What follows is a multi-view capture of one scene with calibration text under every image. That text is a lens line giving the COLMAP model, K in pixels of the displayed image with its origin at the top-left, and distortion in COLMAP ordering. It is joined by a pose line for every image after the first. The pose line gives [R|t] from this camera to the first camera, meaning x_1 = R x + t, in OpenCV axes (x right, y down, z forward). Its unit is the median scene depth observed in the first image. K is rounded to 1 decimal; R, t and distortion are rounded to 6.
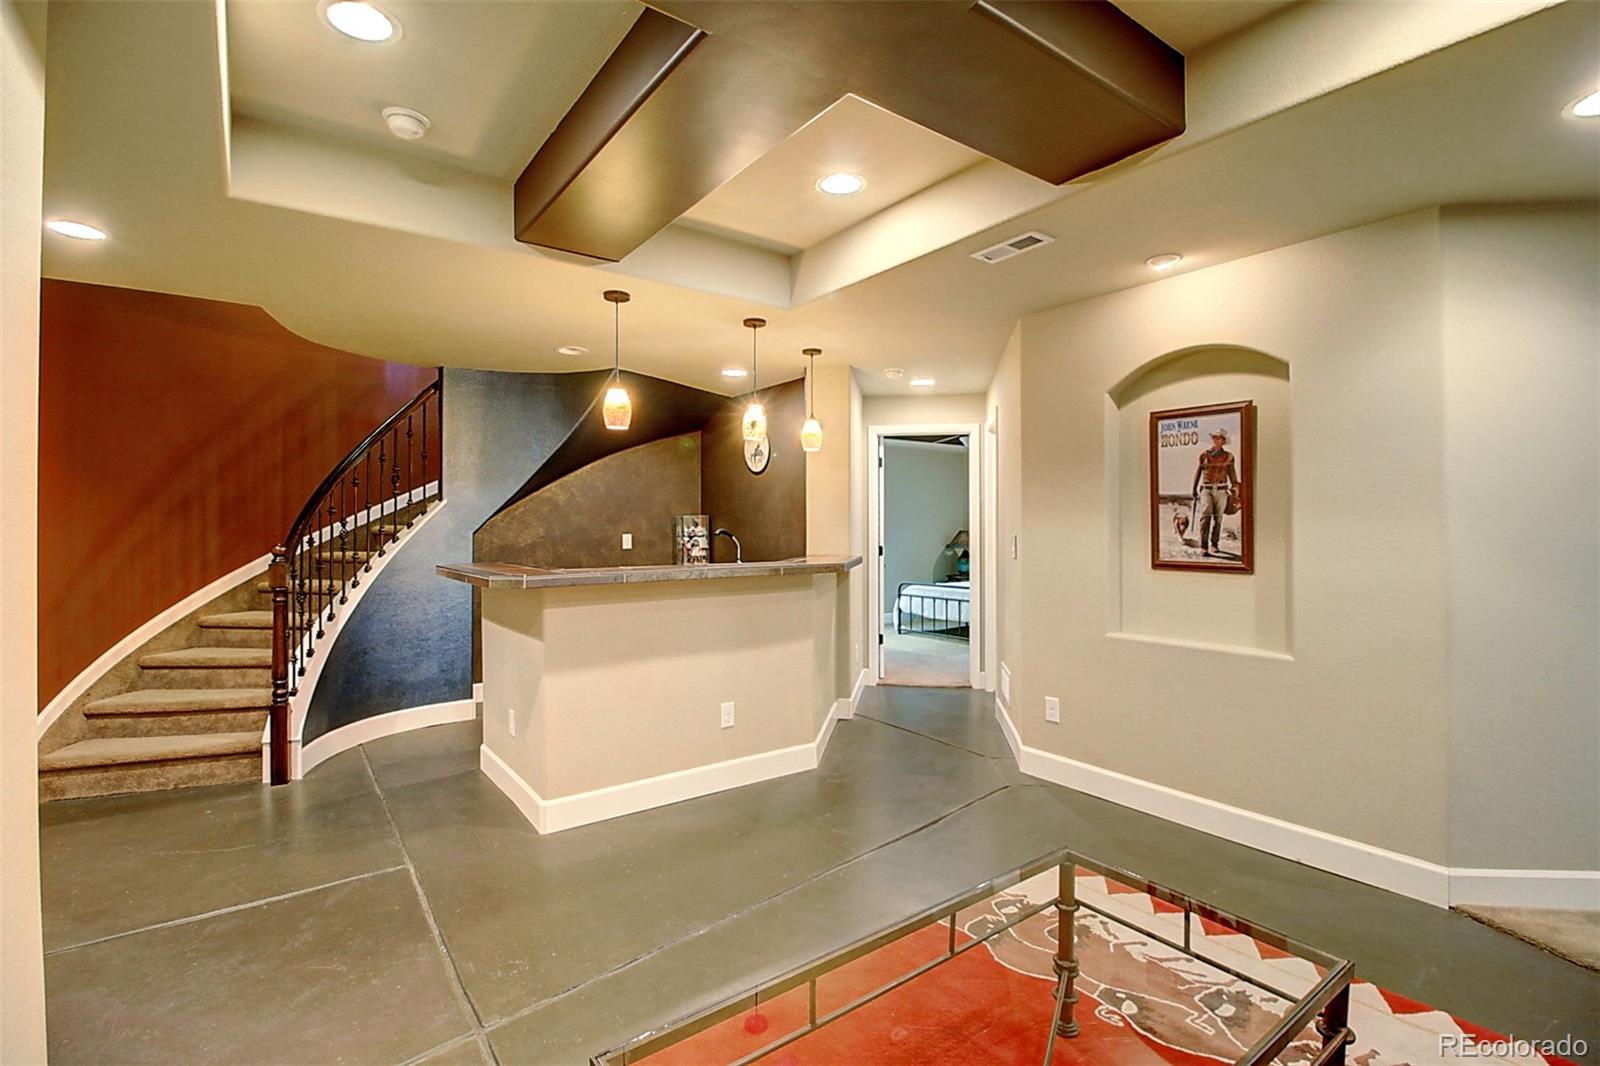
lens RADIAL K [[744.3, 0, 803.9], [0, 744.3, 528.2], [0, 0, 1]] dist [-0.012731, -0.001854]
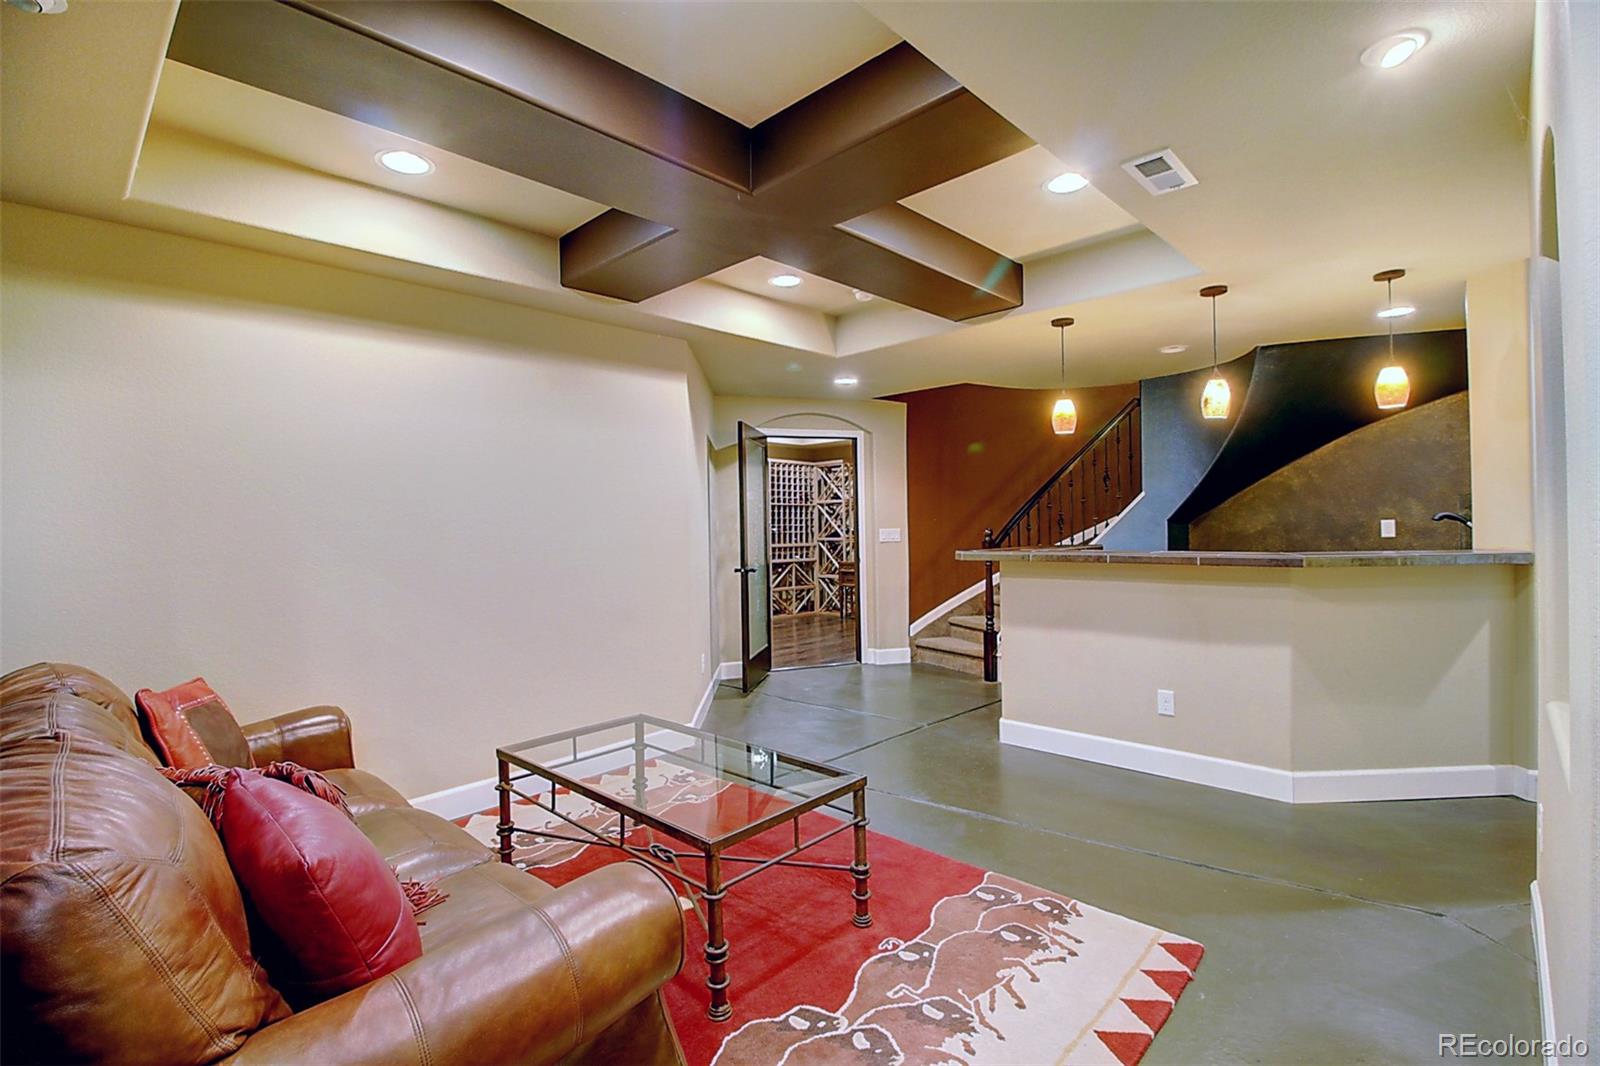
lens RADIAL K [[744.3, 0, 802.8], [0, 744.3, 525.0], [0, 0, 1]] dist [-0.012731, -0.001854]
pose [[0.165627, 0.000590, -0.986188, 0.877747], [0.014674, 0.999888, 0.003062, 0.003183], [0.986079, -0.014979, 0.165599, 0.394819]]
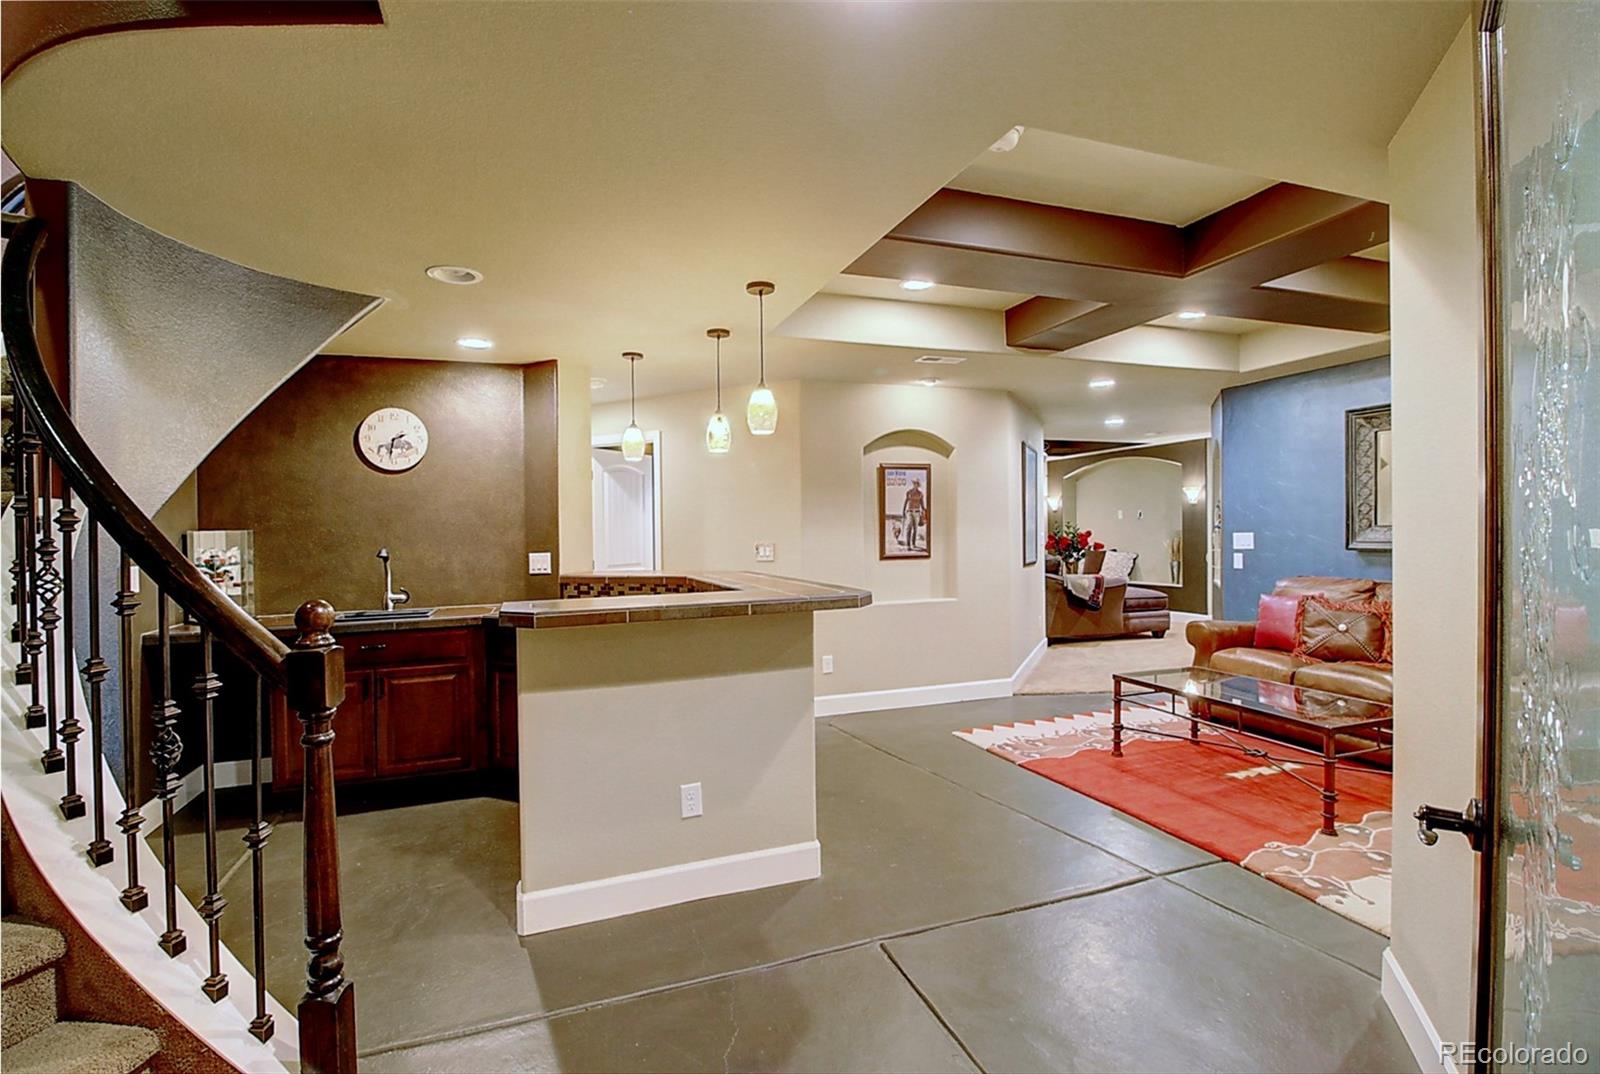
lens RADIAL K [[769.9, 0, 799.0], [0, 769.9, 542.9], [0, 0, 1]] dist [-0.002664, -0.001001]
pose [[0.278350, -0.022193, 0.960223, -1.201215], [0.020107, 0.999649, 0.017276, -0.015340], [-0.960269, 0.014499, 0.278698, 0.709135]]
